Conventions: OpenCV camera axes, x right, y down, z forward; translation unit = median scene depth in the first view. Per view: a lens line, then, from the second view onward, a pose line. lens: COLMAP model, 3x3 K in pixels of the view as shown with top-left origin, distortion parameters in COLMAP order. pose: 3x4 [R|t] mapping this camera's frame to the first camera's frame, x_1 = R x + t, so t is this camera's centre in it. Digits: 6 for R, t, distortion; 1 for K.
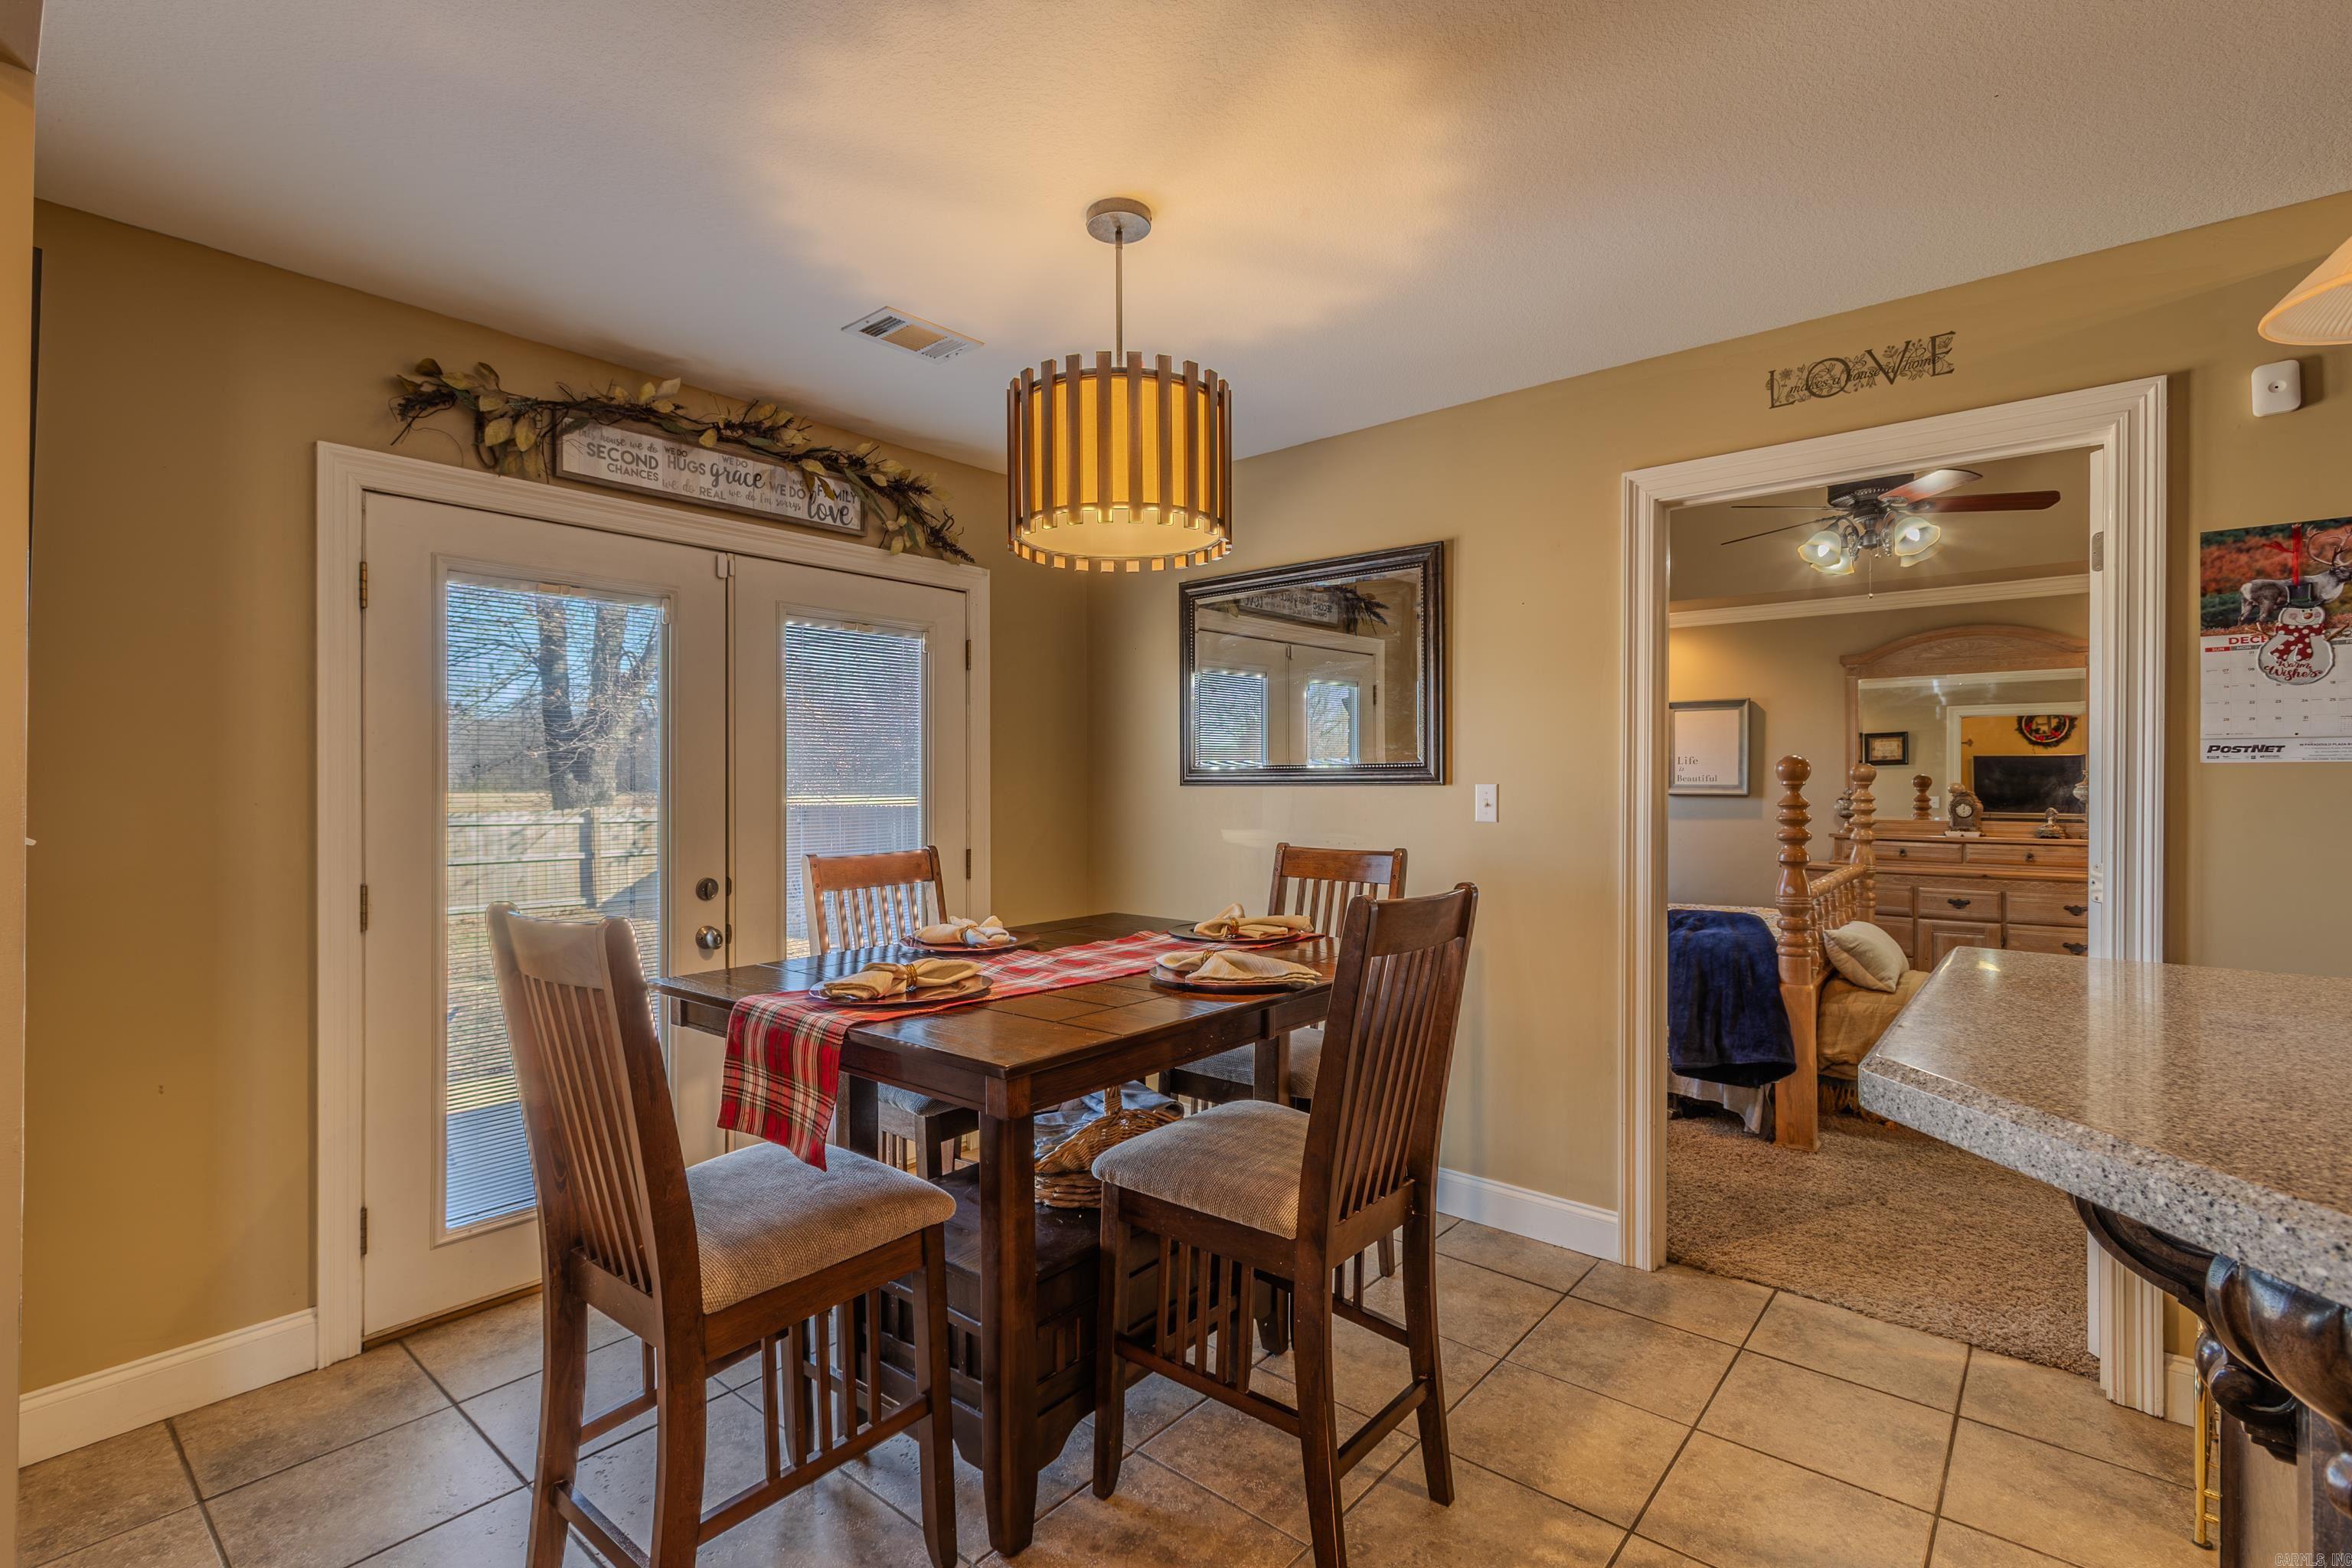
lens RADIAL K [[1066.2, 0, 1164.9], [0, 1066.2, 786.5], [0, 0, 1]] dist [0.003878, 0.000076]
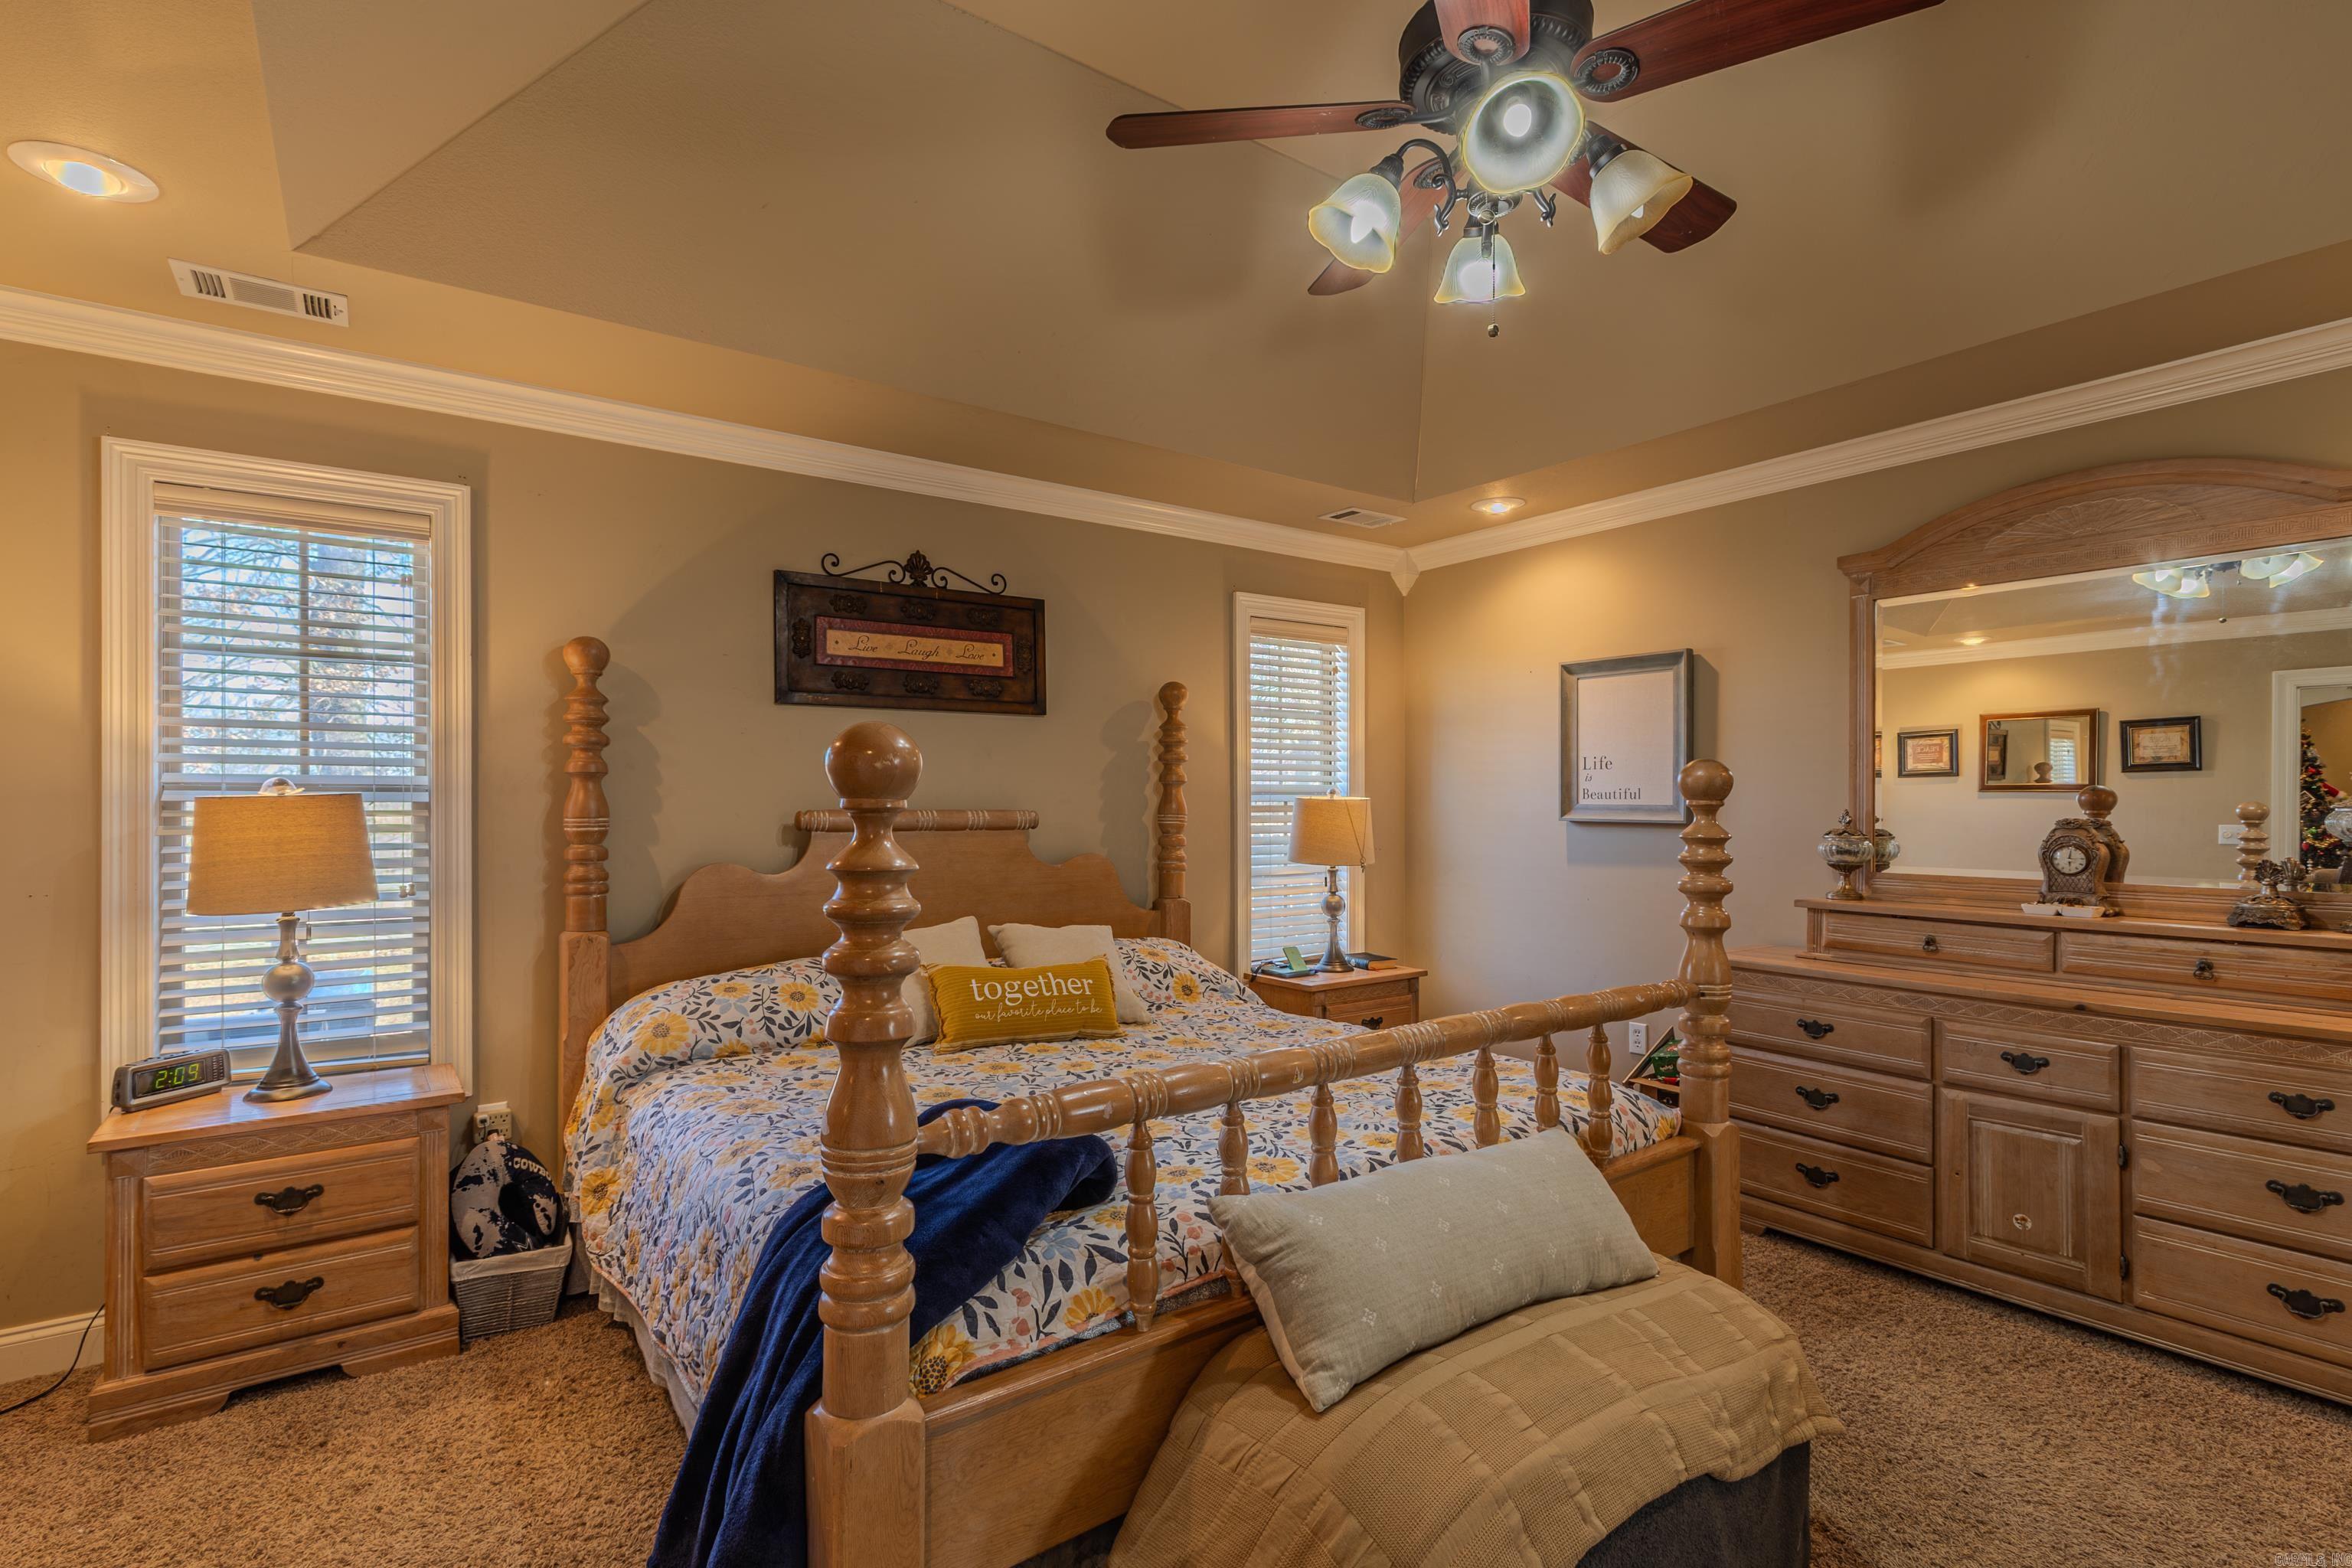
lens RADIAL K [[1096.5, 0, 1172.0], [0, 1096.5, 811.0], [0, 0, 1]] dist [-0.000436, 0.000044]
pose [[0.968569, -0.000158, -0.248743, 0.487653], [0.001228, 0.999991, 0.004146, -0.001502], [0.248740, -0.004321, 0.968561, 0.436706]]
